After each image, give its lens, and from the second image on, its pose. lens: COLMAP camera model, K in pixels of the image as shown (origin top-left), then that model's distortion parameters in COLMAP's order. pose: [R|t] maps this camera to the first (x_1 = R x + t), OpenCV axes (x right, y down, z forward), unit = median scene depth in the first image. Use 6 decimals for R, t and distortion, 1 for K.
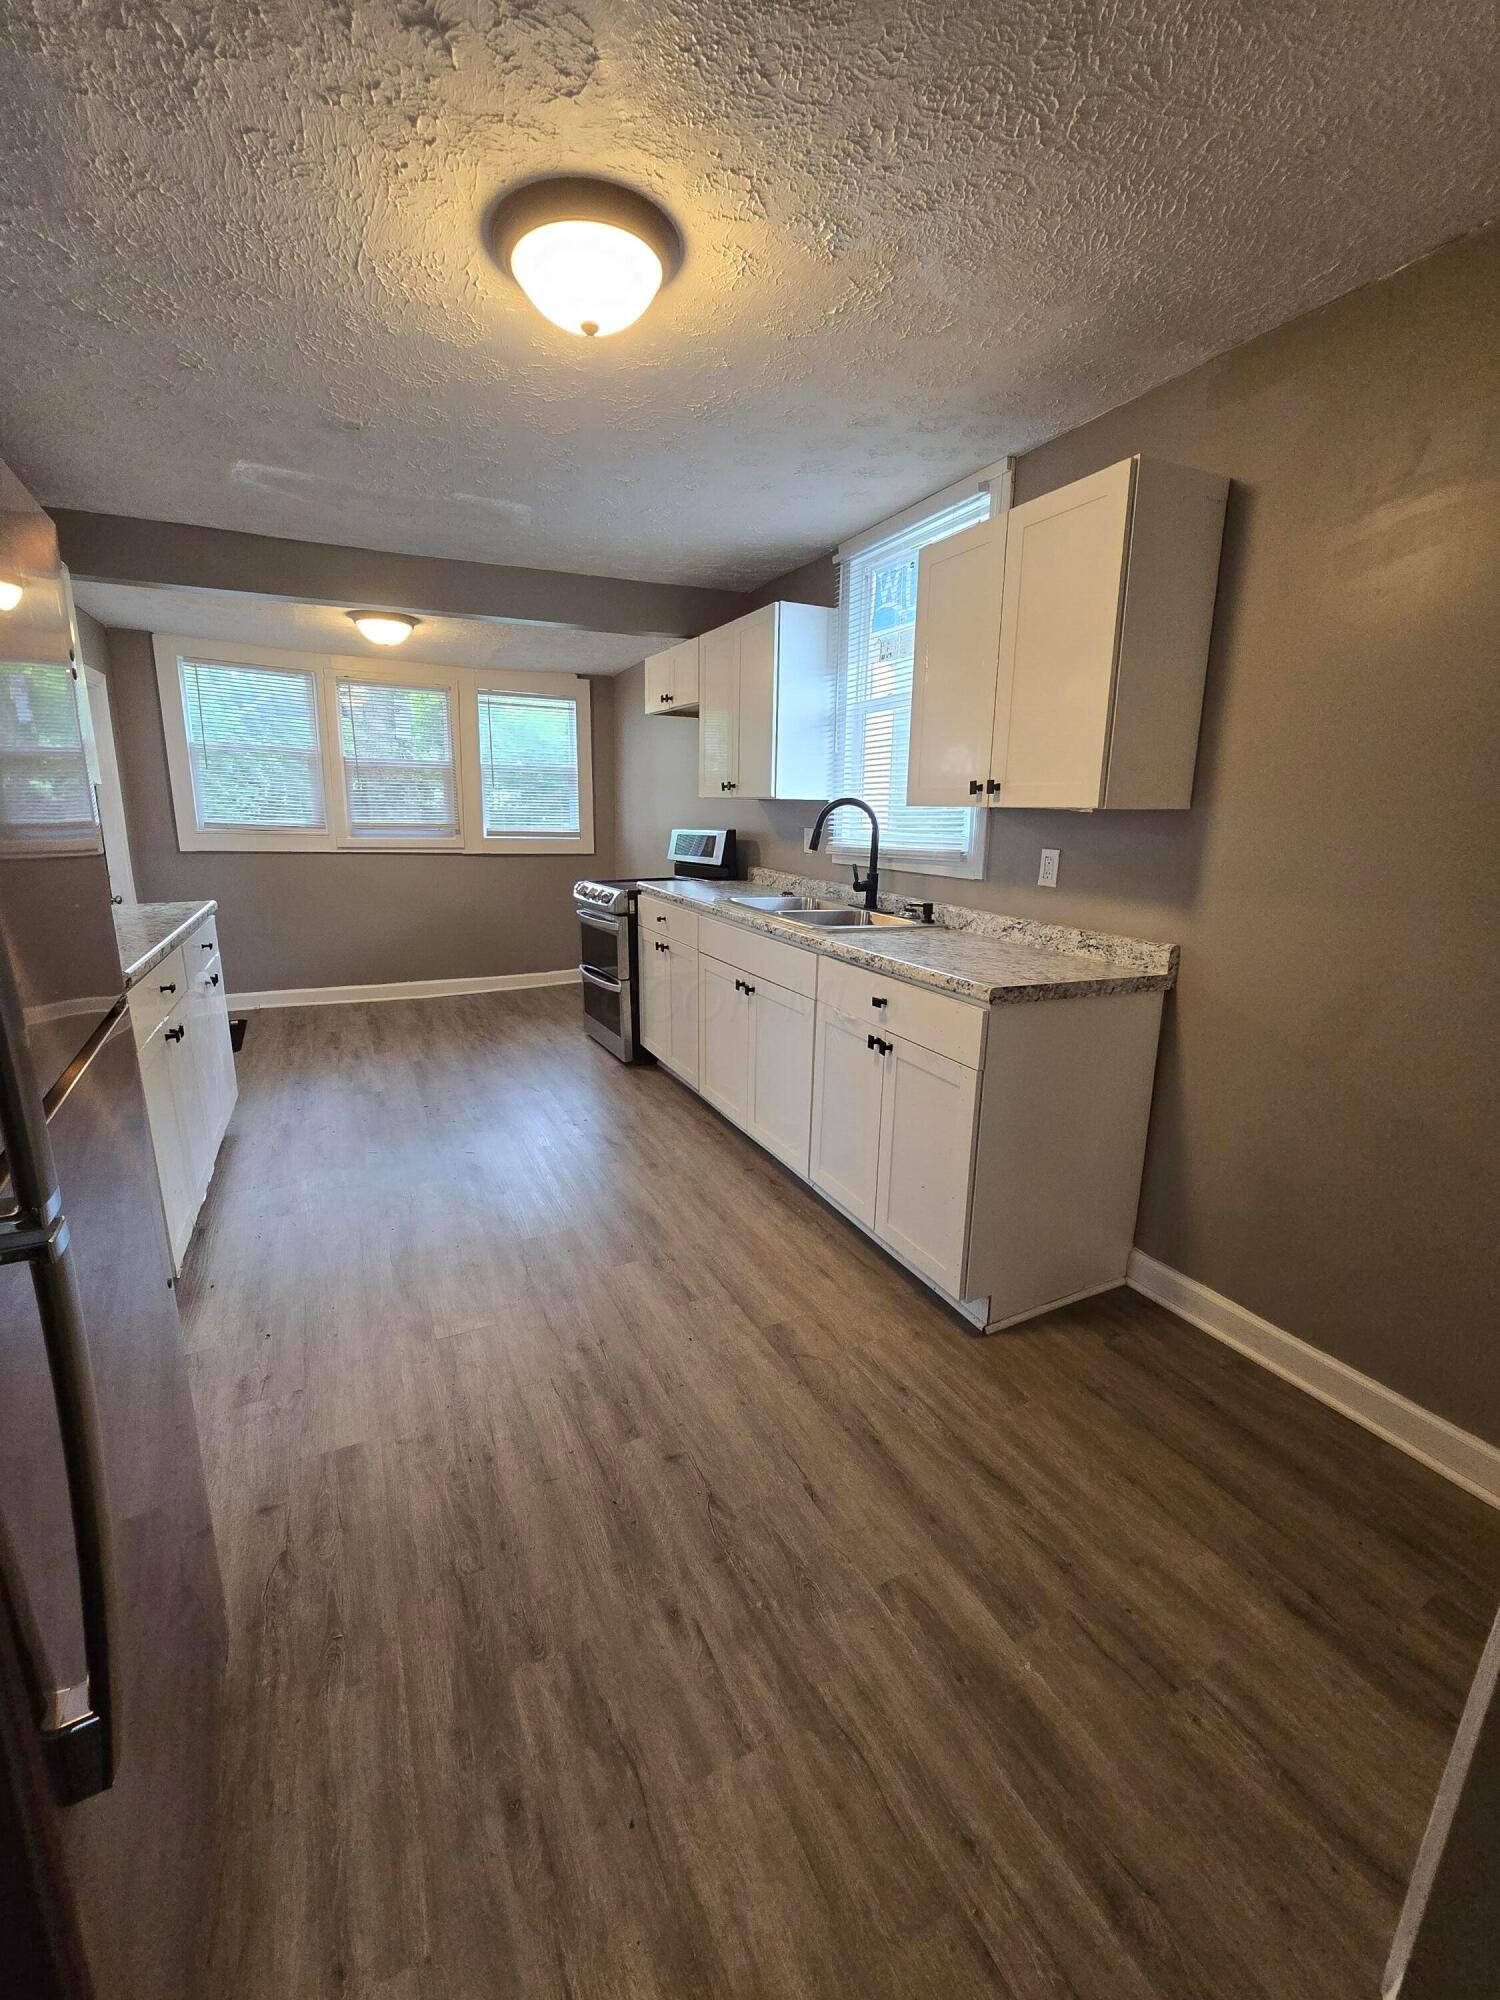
lens RADIAL K [[820.9, 0, 742.5], [0, 820.9, 984.9], [0, 0, 1]] dist [-0.003944, -0.000018]
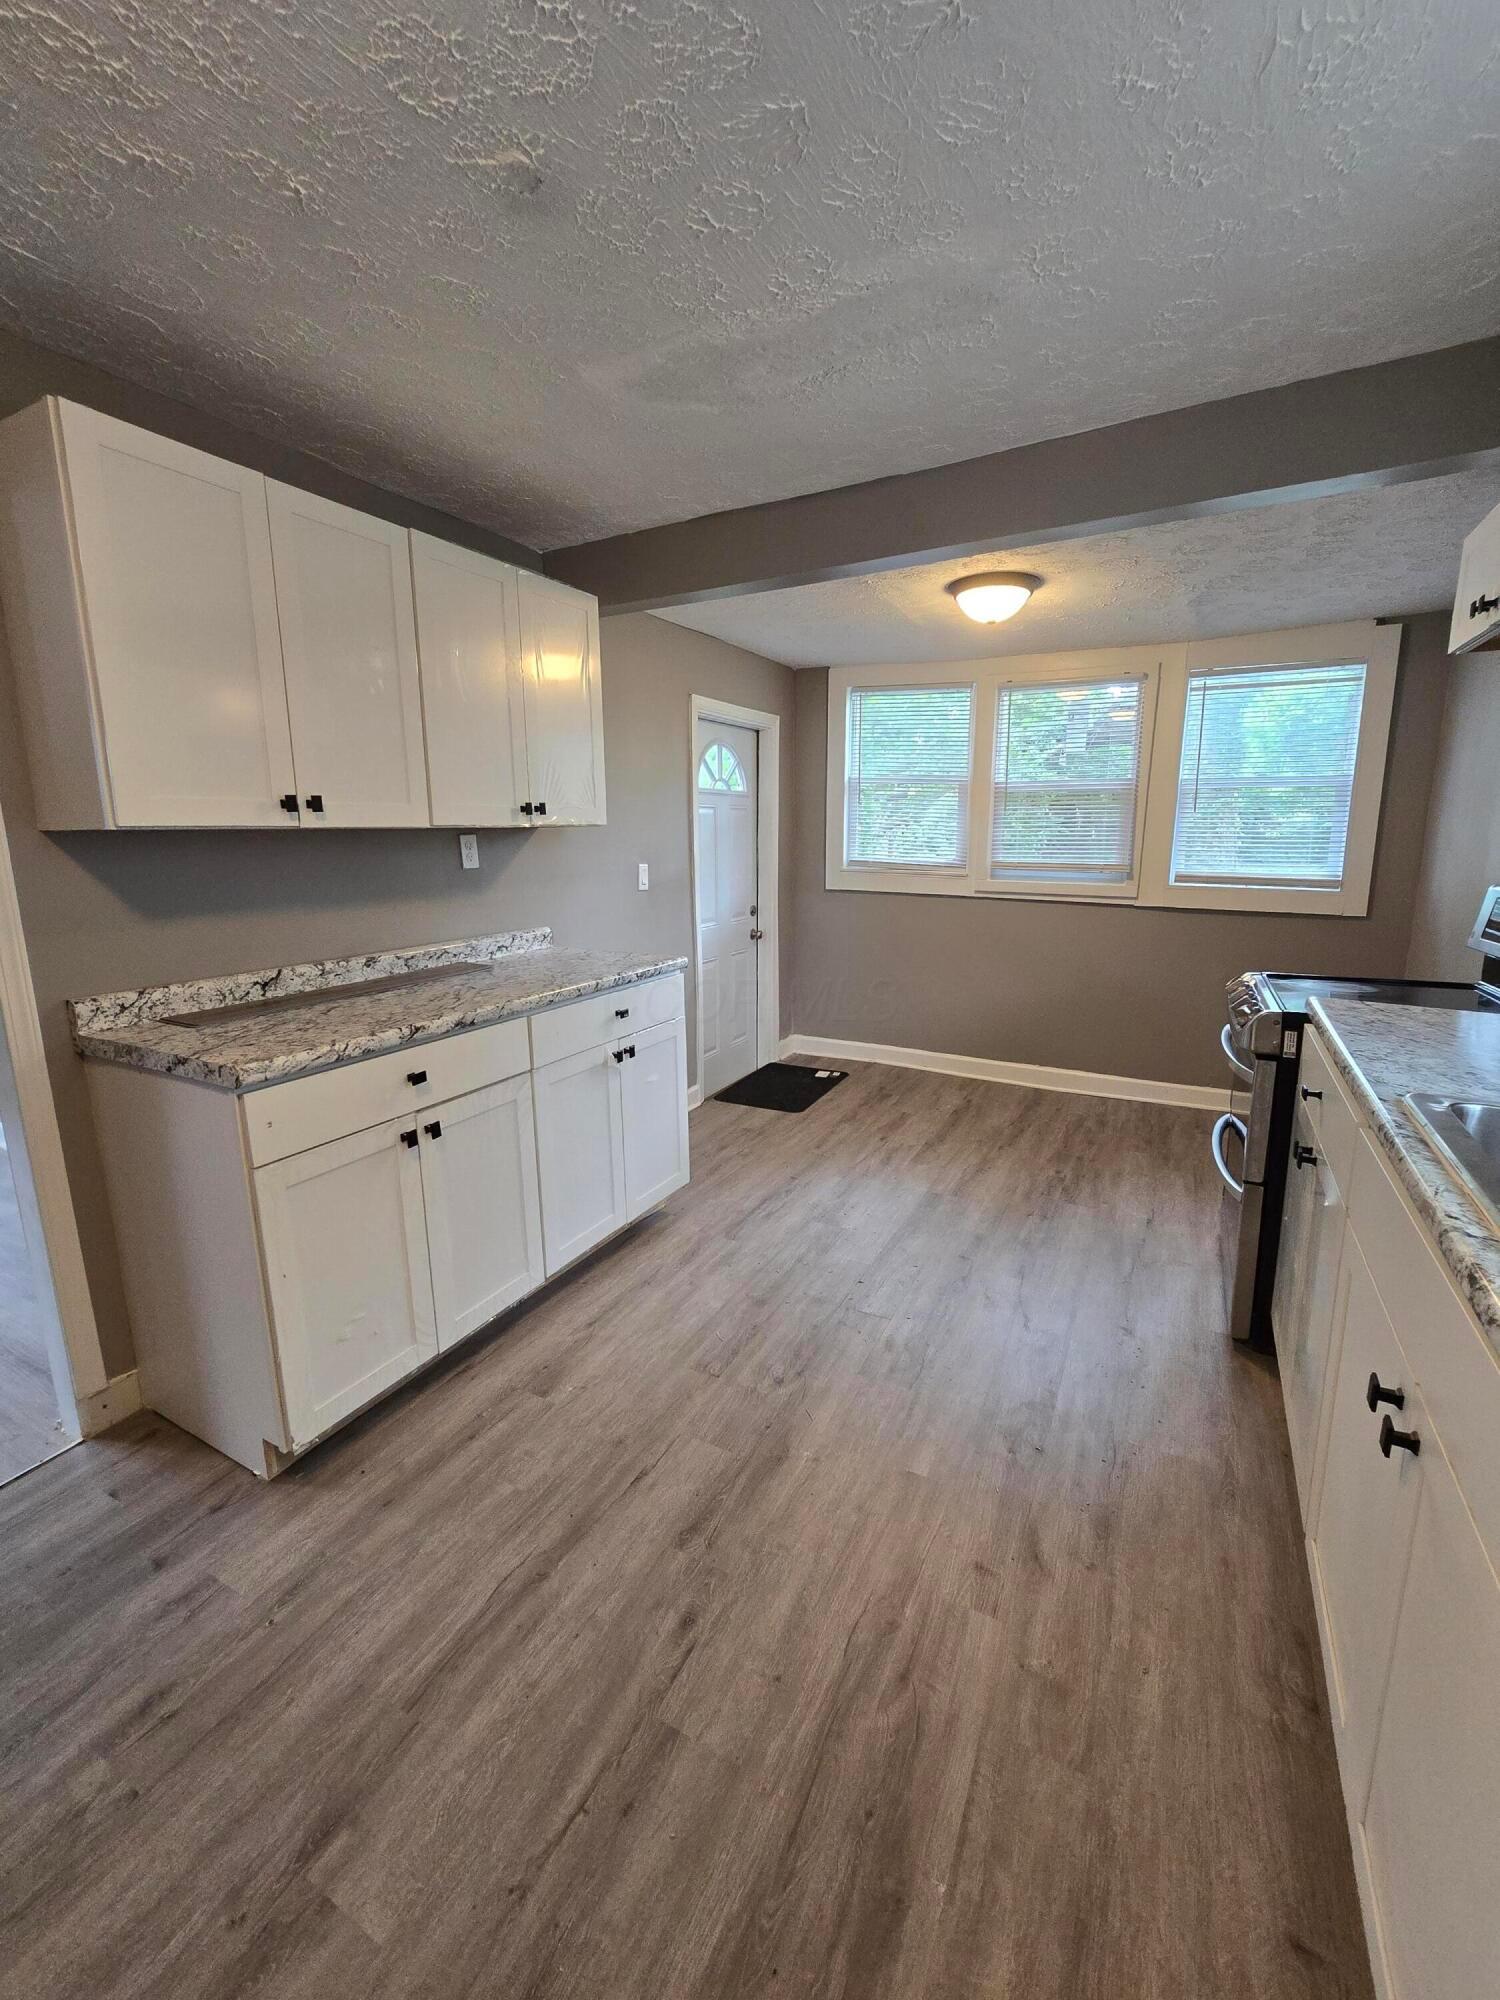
lens RADIAL K [[820.9, 0, 742.5], [0, 820.9, 984.9], [0, 0, 1]] dist [-0.003944, -0.000018]
pose [[0.578211, 0.132094, -0.805123, 0.059473], [-0.160924, 0.985886, 0.046181, -0.089253], [0.799860, 0.102861, 0.591307, 0.395089]]
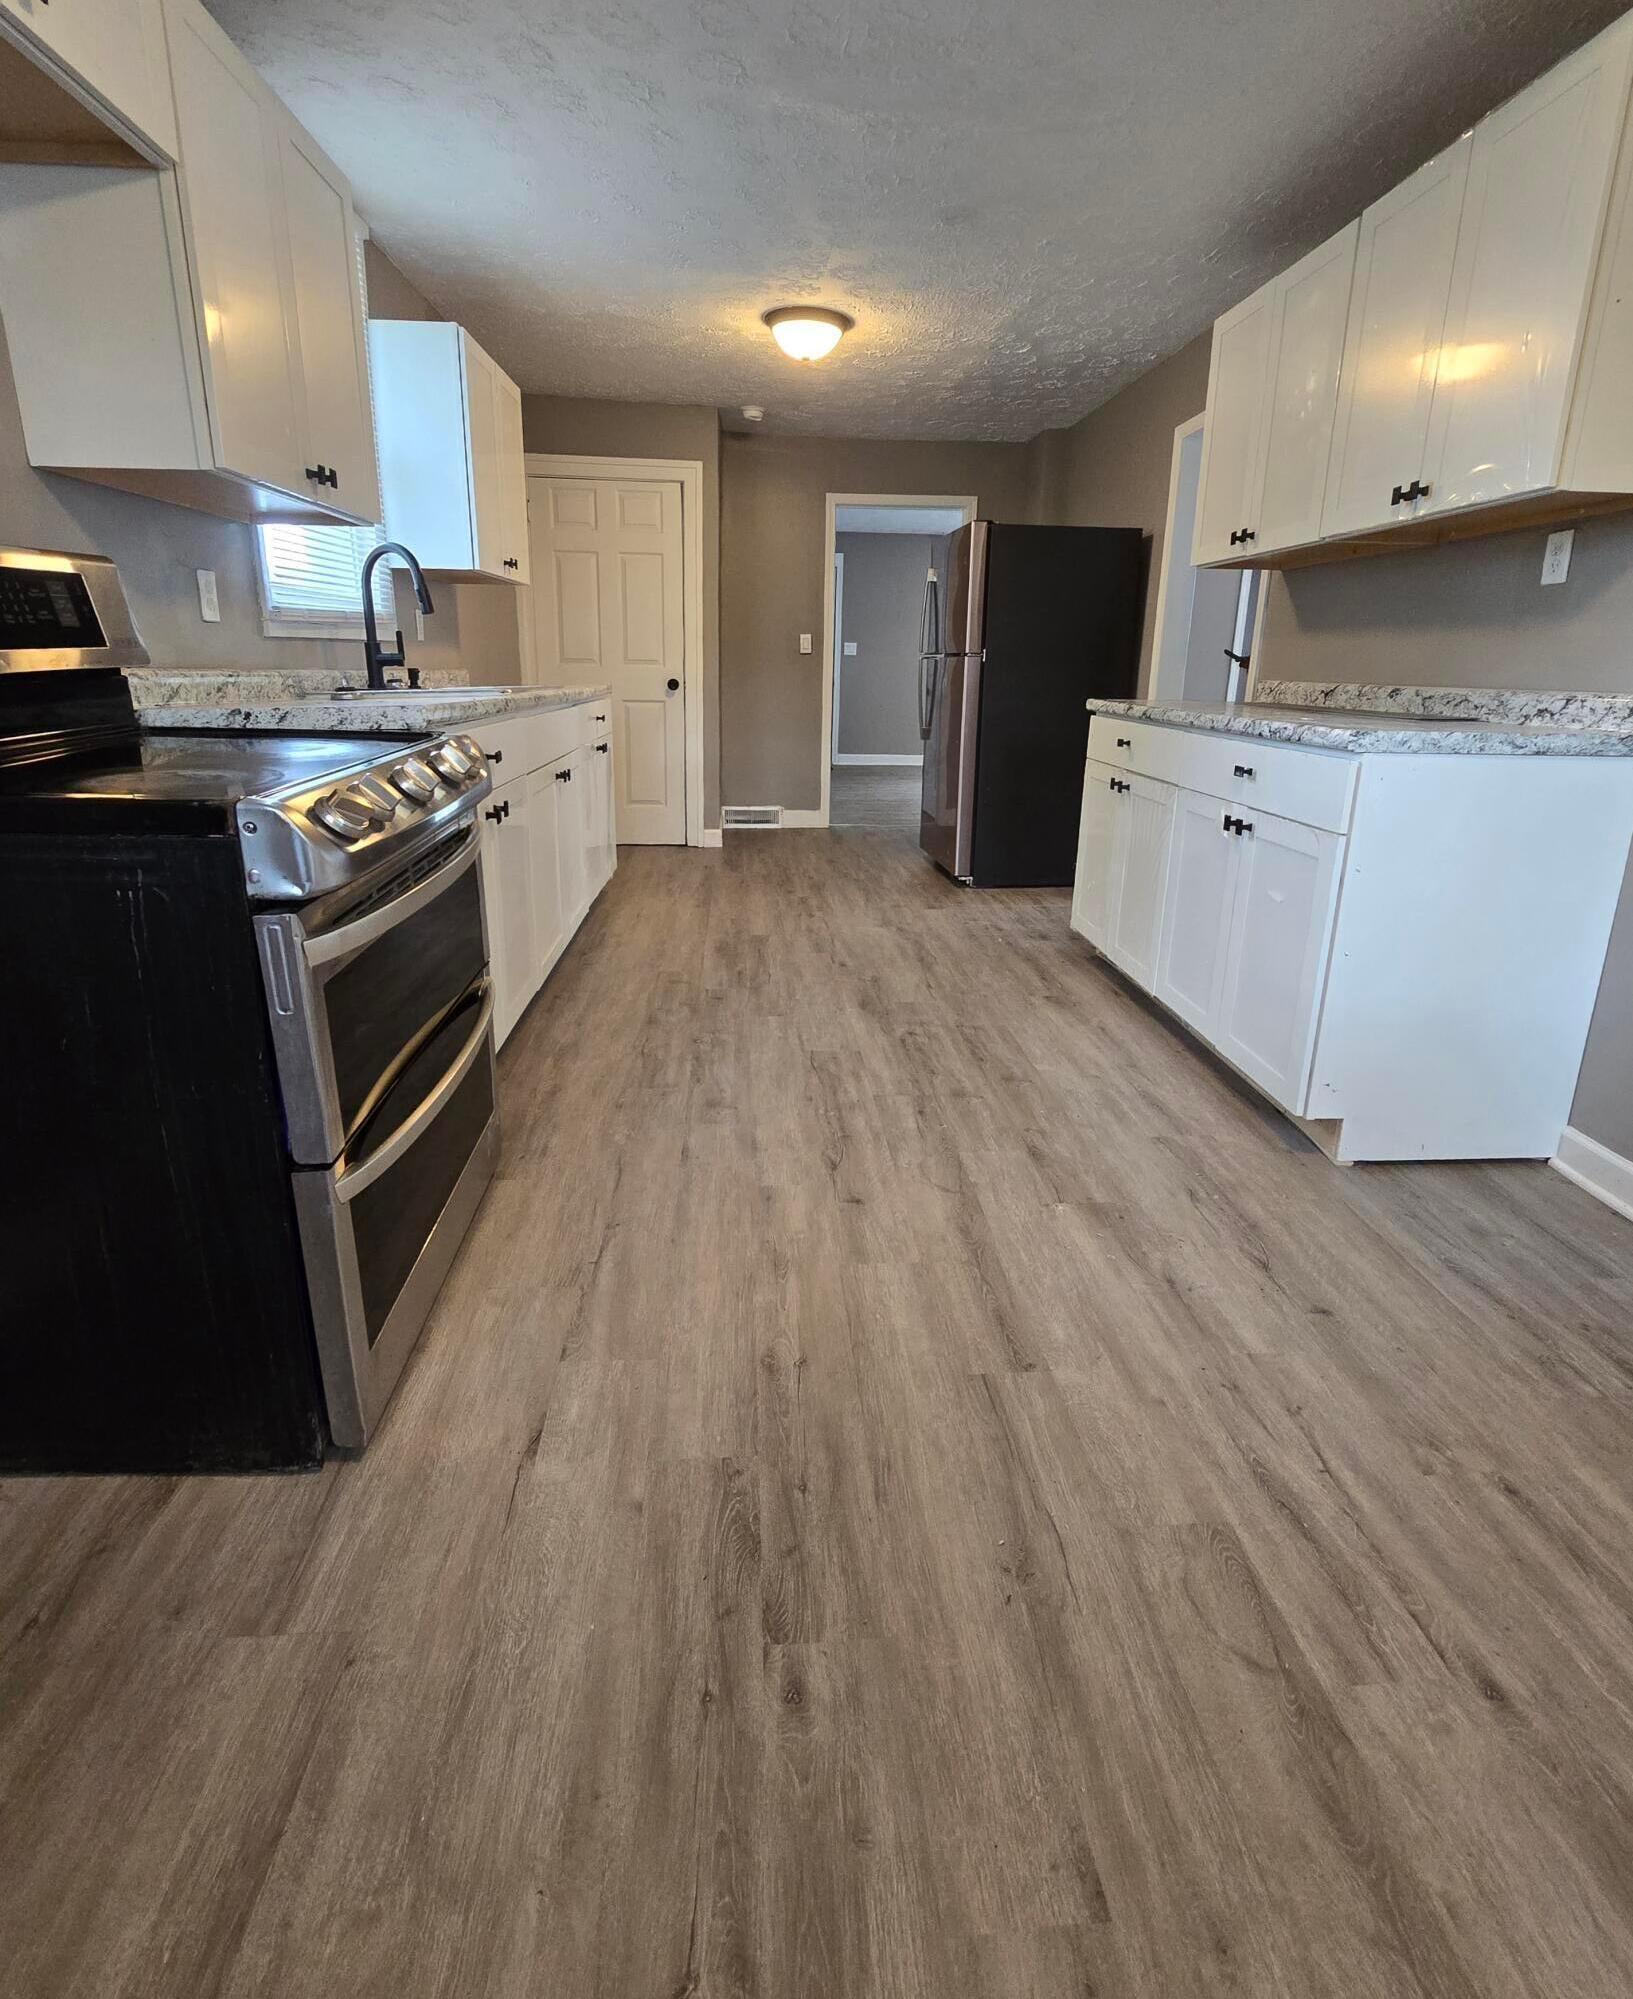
lens RADIAL K [[938.8, 0, 810.2], [0, 938.8, 898.7], [0, 0, 1]] dist [0.000848, 0.000379]
pose [[-0.923614, -0.120423, 0.363917, -0.406726], [0.057007, 0.895663, 0.441064, -0.200340], [-0.379061, 0.428119, -0.820382, 1.171793]]
